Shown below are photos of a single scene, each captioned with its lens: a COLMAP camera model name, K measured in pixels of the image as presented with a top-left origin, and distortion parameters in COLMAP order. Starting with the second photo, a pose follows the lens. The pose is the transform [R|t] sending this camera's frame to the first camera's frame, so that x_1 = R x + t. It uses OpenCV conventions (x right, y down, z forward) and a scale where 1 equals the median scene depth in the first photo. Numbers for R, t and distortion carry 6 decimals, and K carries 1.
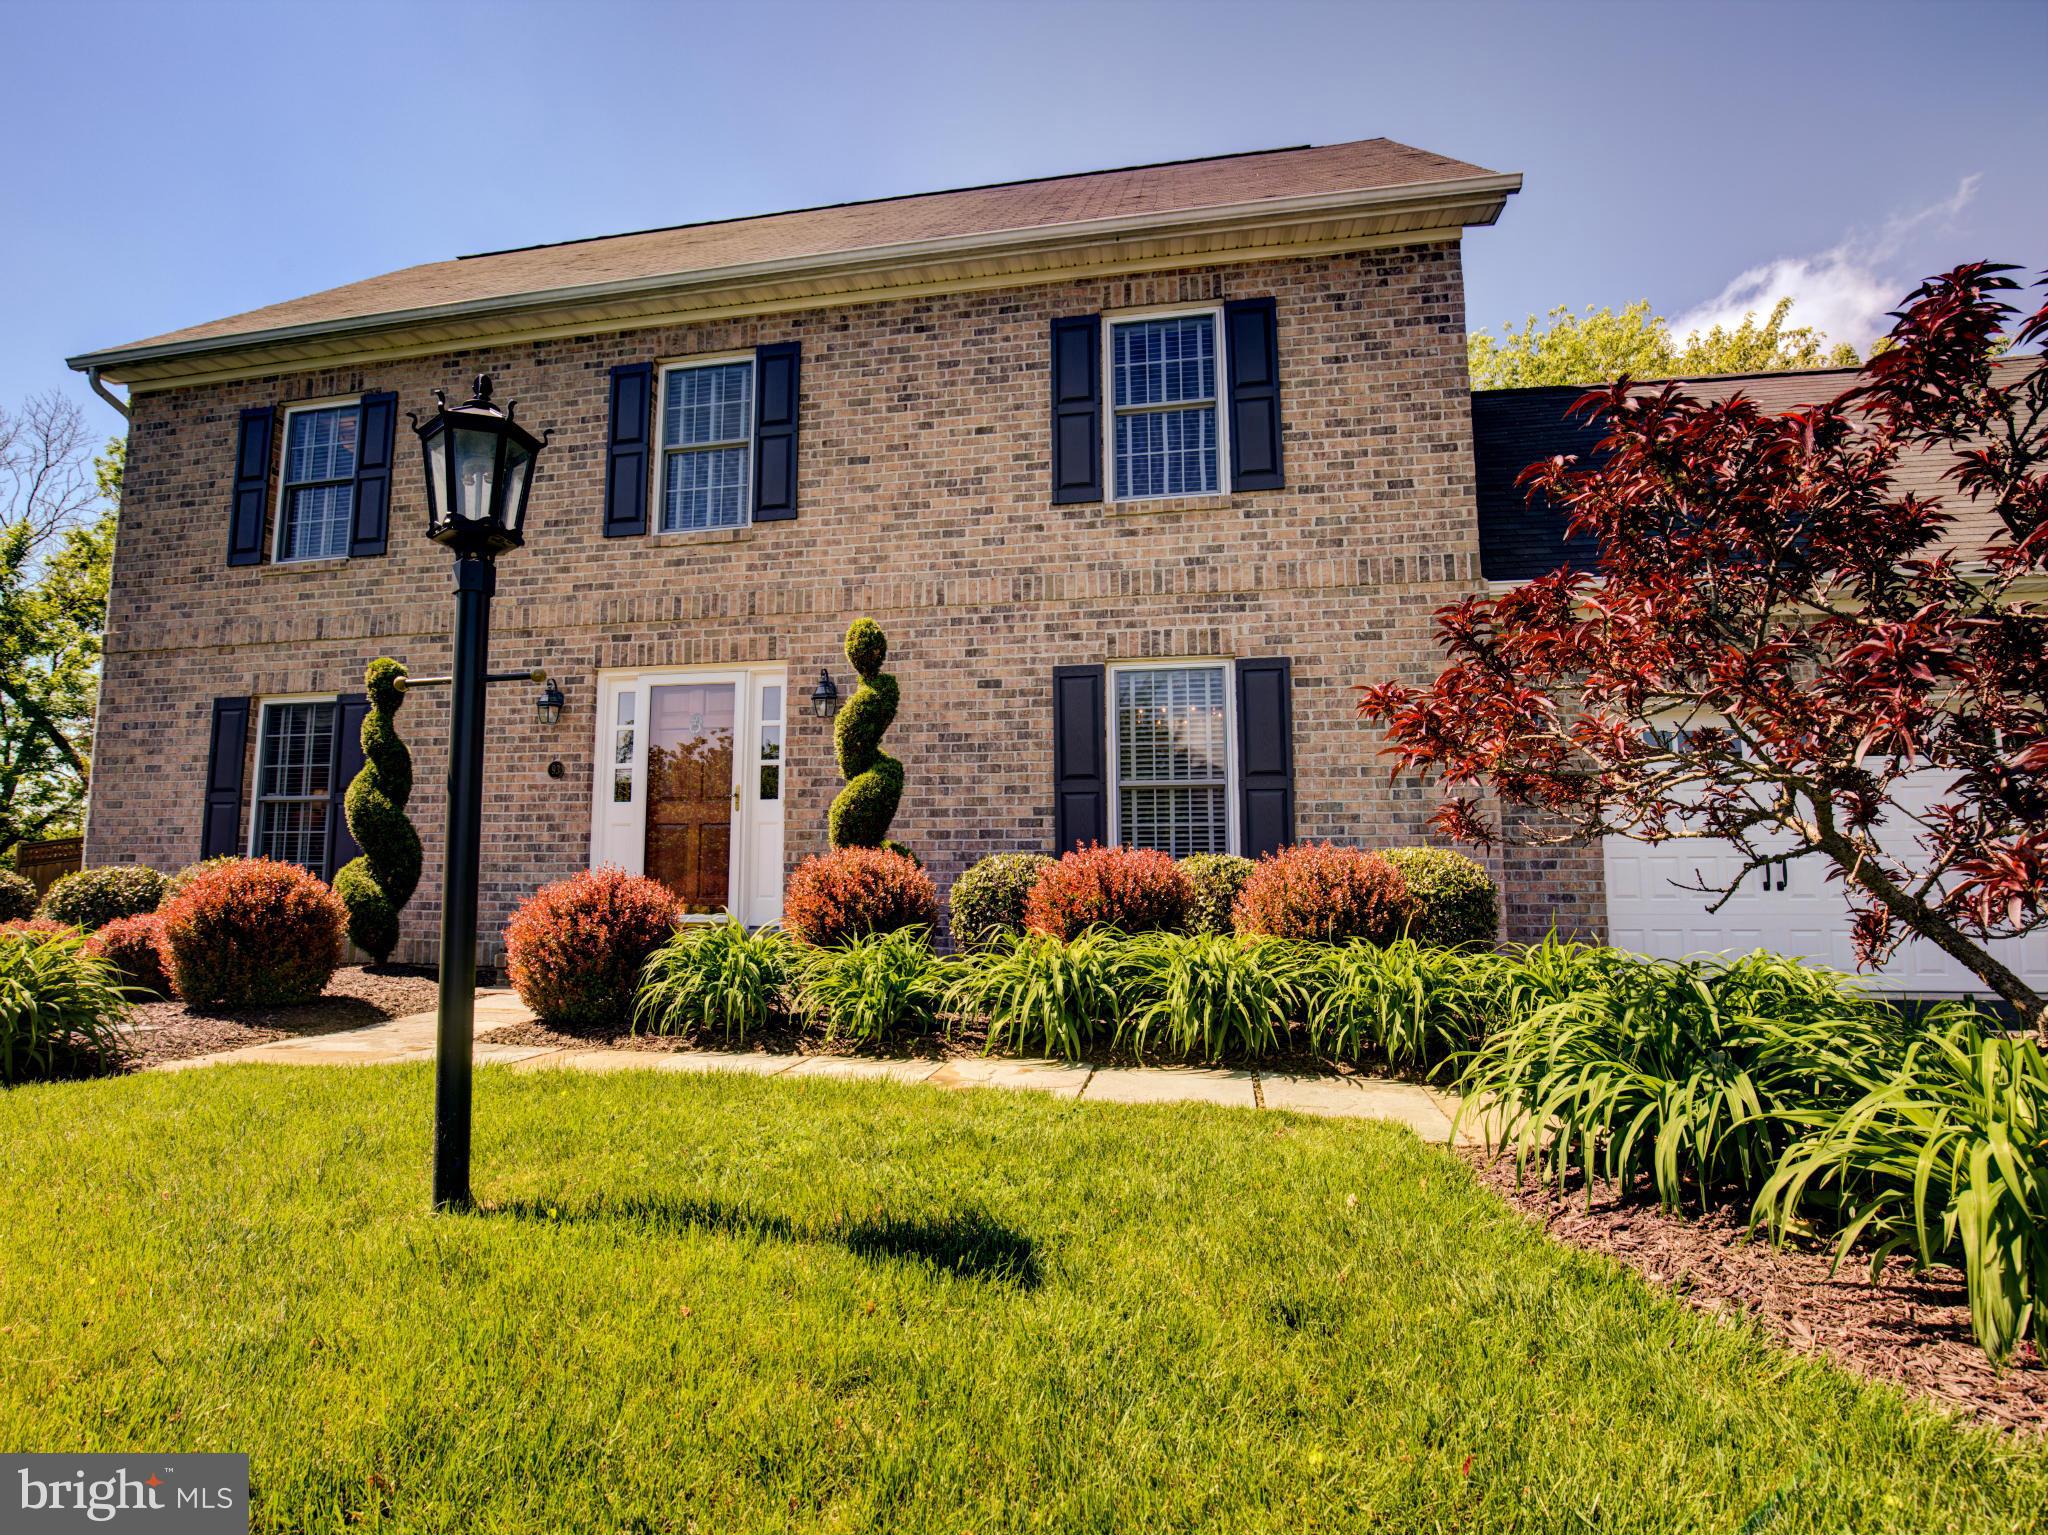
lens RADIAL K [[1074.7, 0, 989.6], [0, 1074.7, 764.4], [0, 0, 1]] dist [-0.039531, 0.008863]
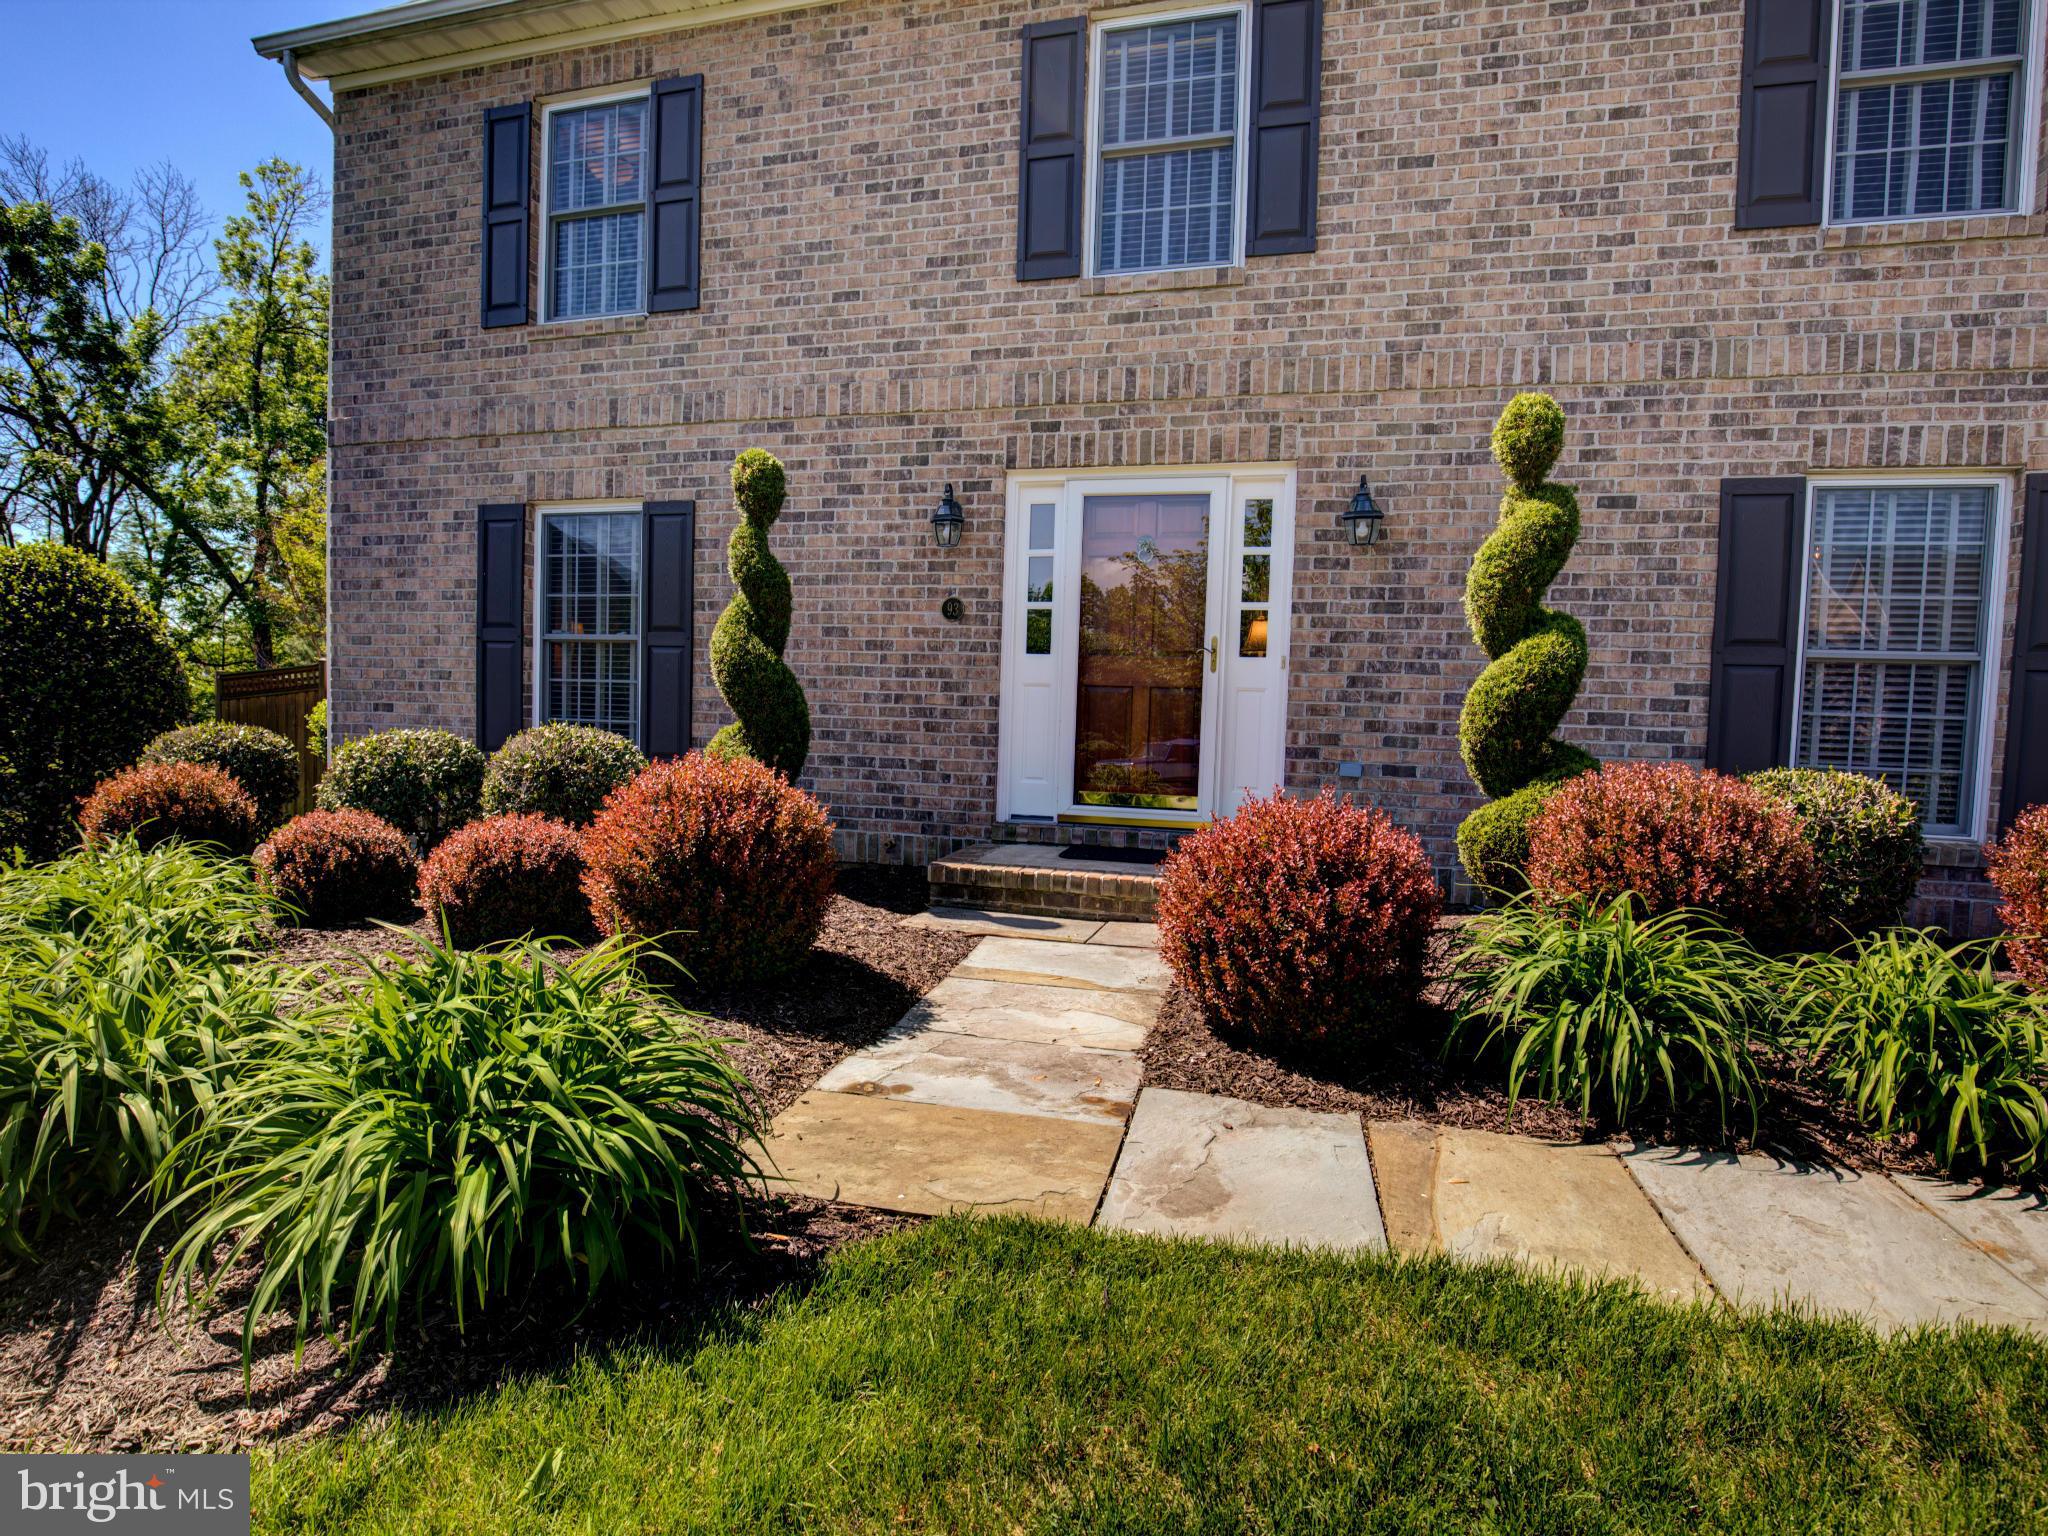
lens RADIAL K [[1074.7, 0, 985.7], [0, 1074.7, 772.4], [0, 0, 1]] dist [-0.039531, 0.008863]
pose [[0.996565, 0.033349, -0.075806, -0.323468], [-0.020018, 0.985197, 0.170252, -0.010559], [0.080361, -0.168149, 0.982480, 0.248754]]
